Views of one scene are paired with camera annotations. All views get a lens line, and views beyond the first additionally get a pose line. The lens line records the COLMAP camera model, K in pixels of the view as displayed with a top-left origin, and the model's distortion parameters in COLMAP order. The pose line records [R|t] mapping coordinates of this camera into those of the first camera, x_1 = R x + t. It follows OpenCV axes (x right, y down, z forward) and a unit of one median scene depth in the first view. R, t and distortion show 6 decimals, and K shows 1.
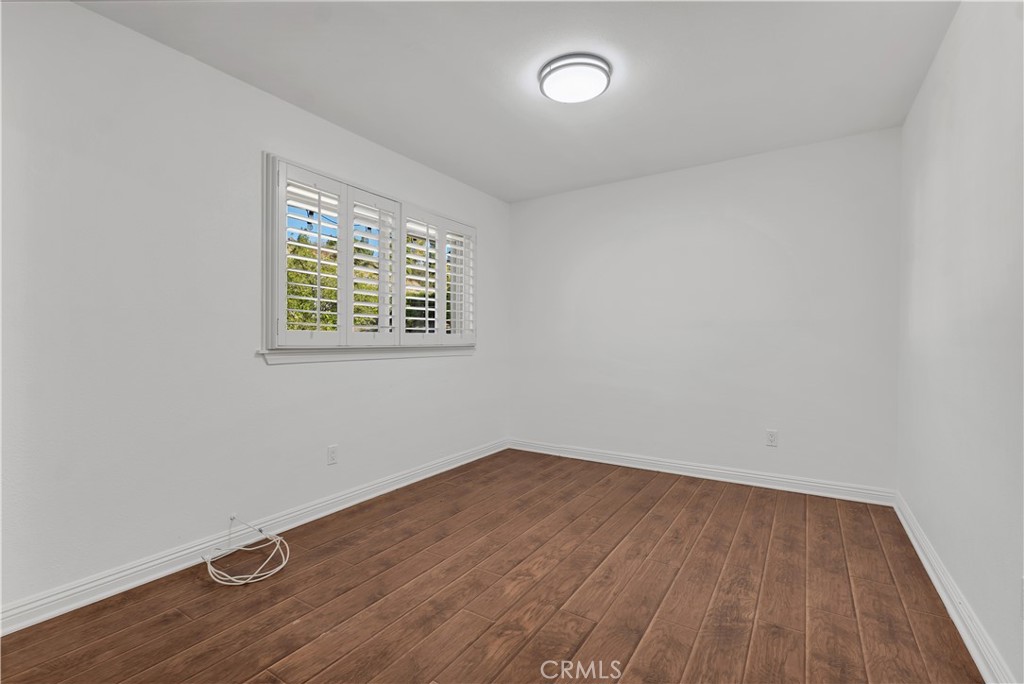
lens RADIAL K [[452.9, 0, 507.1], [0, 452.9, 341.2], [0, 0, 1]] dist [0.002827, -0.000023]
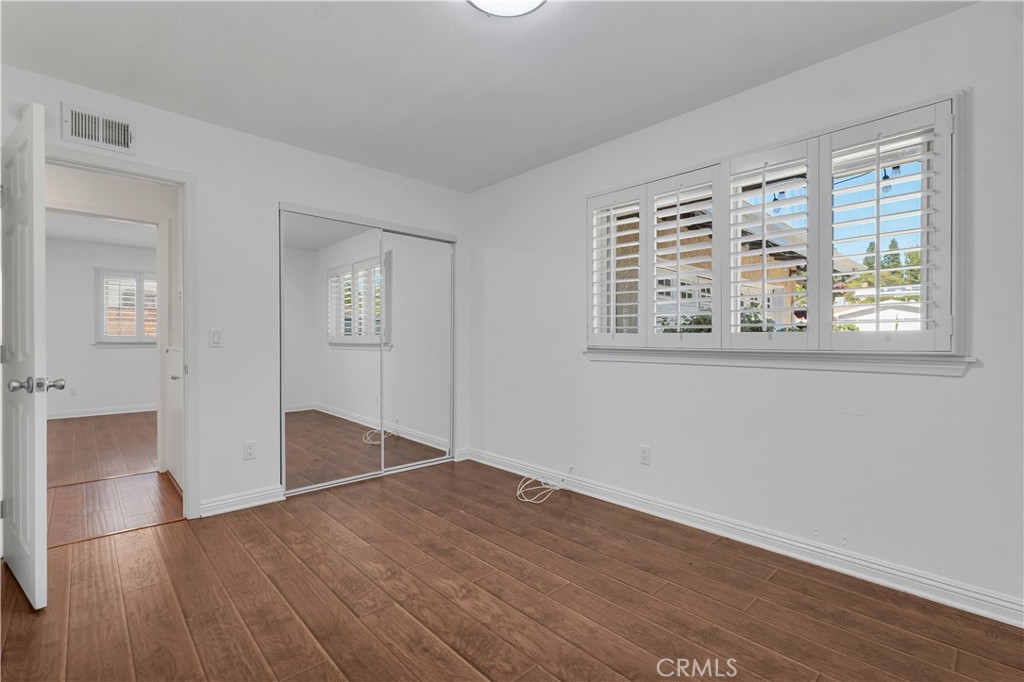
lens RADIAL K [[452.9, 0, 507.1], [0, 452.9, 340.2], [0, 0, 1]] dist [0.002827, -0.000023]
pose [[-0.235488, -0.000747, -0.971877, 0.810355], [-0.003618, 0.999993, 0.000108, -0.005415], [0.971870, 0.003542, -0.235489, 1.136507]]
